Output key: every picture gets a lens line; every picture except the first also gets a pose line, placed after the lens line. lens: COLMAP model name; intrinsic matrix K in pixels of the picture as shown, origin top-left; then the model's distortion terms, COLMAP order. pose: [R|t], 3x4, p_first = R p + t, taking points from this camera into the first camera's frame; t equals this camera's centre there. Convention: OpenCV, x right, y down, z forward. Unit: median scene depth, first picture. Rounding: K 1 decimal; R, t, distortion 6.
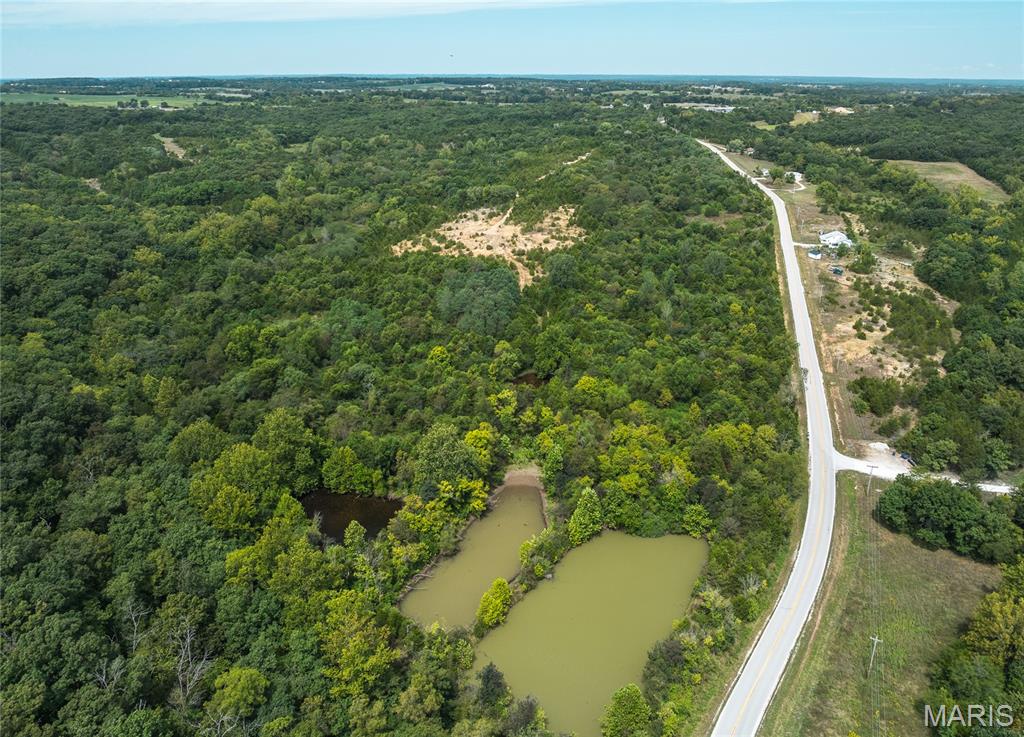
lens RADIAL K [[763.8, 0, 512.0], [0, 763.8, 368.5], [0, 0, 1]] dist [-0.042601, -0.004160]
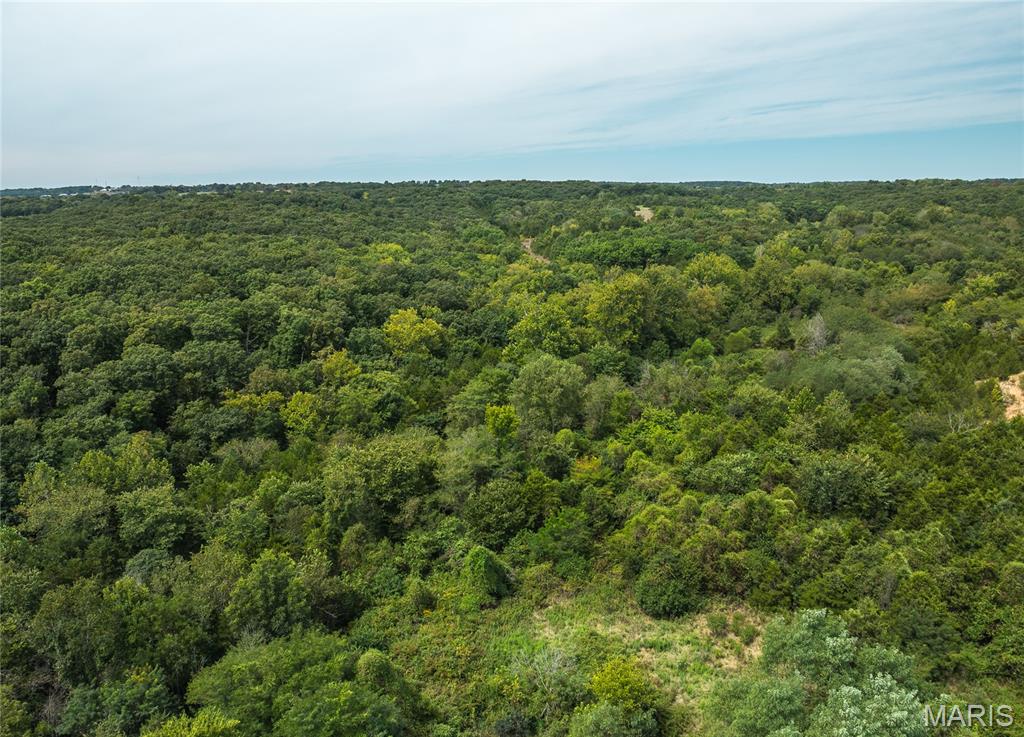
lens RADIAL K [[763.8, 0, 512.0], [0, 763.8, 368.5], [0, 0, 1]] dist [-0.042601, -0.004160]
pose [[0.799706, 0.136688, -0.584625, -0.127327], [-0.215977, 0.974049, -0.067697, -0.087518], [0.560200, 0.180403, 0.808474, 0.547262]]
